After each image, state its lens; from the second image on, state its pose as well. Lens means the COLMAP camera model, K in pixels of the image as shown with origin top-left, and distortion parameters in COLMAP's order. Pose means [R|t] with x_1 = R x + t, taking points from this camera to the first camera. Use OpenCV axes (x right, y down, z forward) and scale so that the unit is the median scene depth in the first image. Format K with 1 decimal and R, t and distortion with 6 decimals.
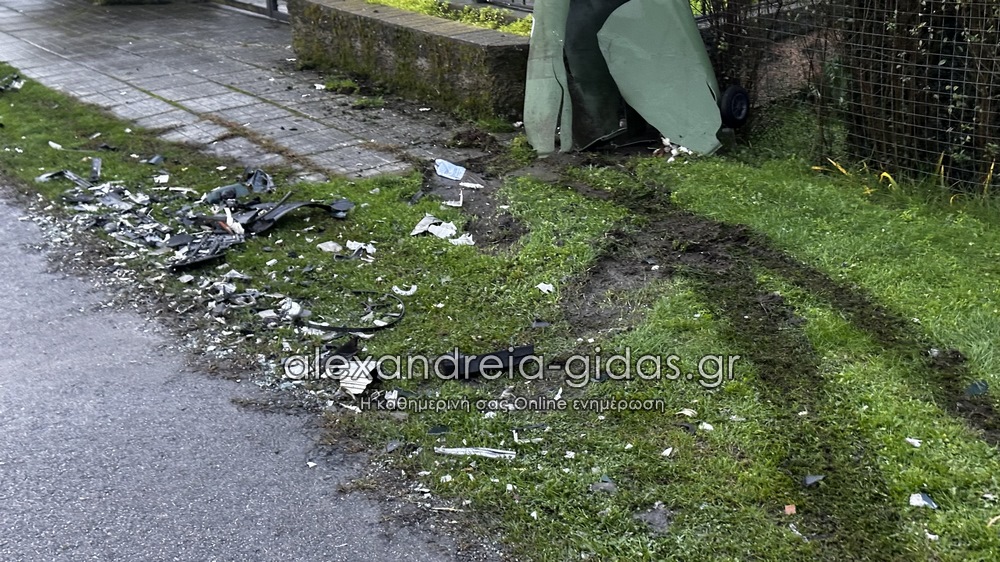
lens RADIAL K [[1389.8, 0, 482.8], [0, 1389.8, 285.9], [0, 0, 1]] dist [0.158546, 0.000000]
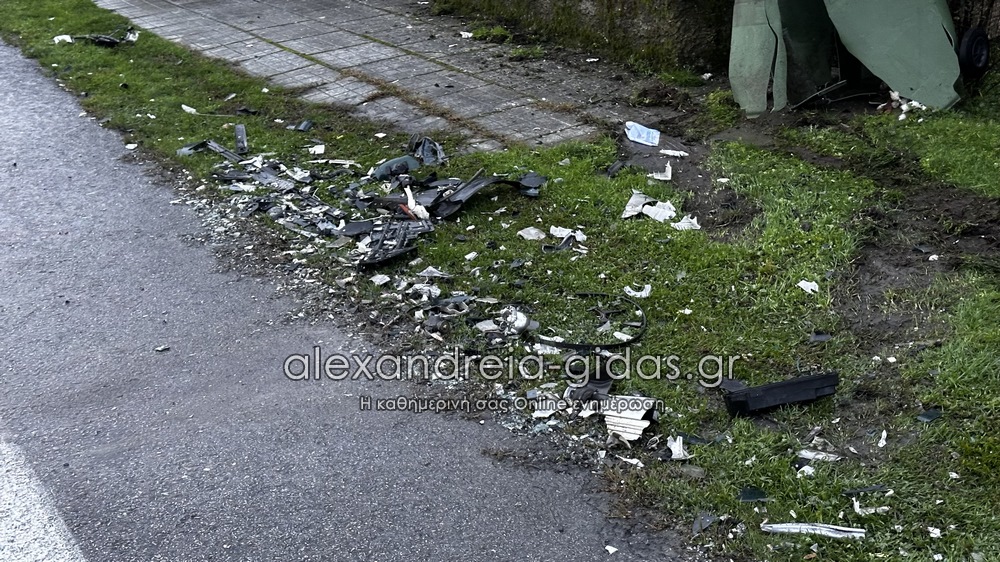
lens RADIAL K [[1389.8, 0, 495.8], [0, 1389.8, 288.4], [0, 0, 1]] dist [0.158546, 0.000000]
pose [[0.999444, -0.009288, -0.032028, -0.107662], [0.010955, 0.998572, 0.052280, -0.040660], [0.031496, -0.052602, 0.998119, 0.146851]]
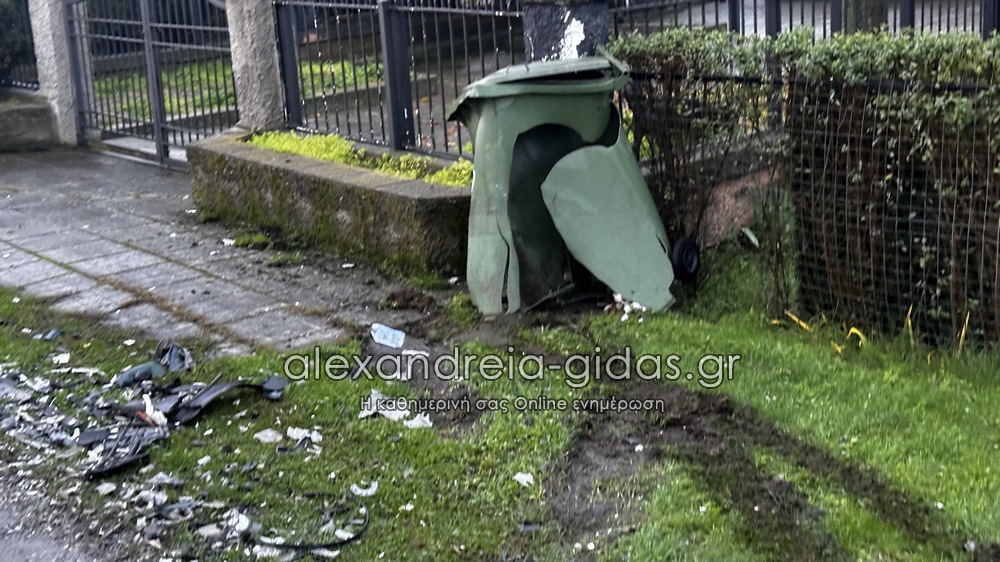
lens RADIAL K [[1389.8, 0, 497.5], [0, 1389.8, 279.1], [0, 0, 1]] dist [0.158546, 0.000000]
pose [[0.994022, -0.027902, 0.105551, -0.058032], [0.037490, 0.995238, -0.089979, -0.043109], [-0.102538, 0.093398, 0.990335, 0.102352]]
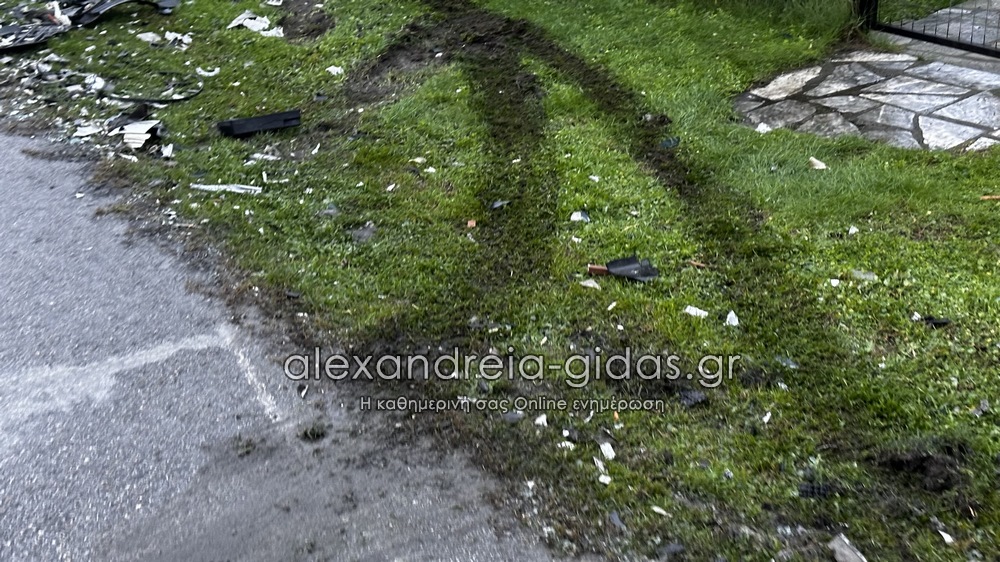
lens RADIAL K [[1389.8, 0, 506.9], [0, 1389.8, 270.3], [0, 0, 1]] dist [0.158546, 0.000000]
pose [[0.998938, -0.009266, 0.045134, 0.122985], [0.005078, 0.995744, 0.092022, 0.055375], [-0.045795, -0.091695, 0.994734, -0.139644]]
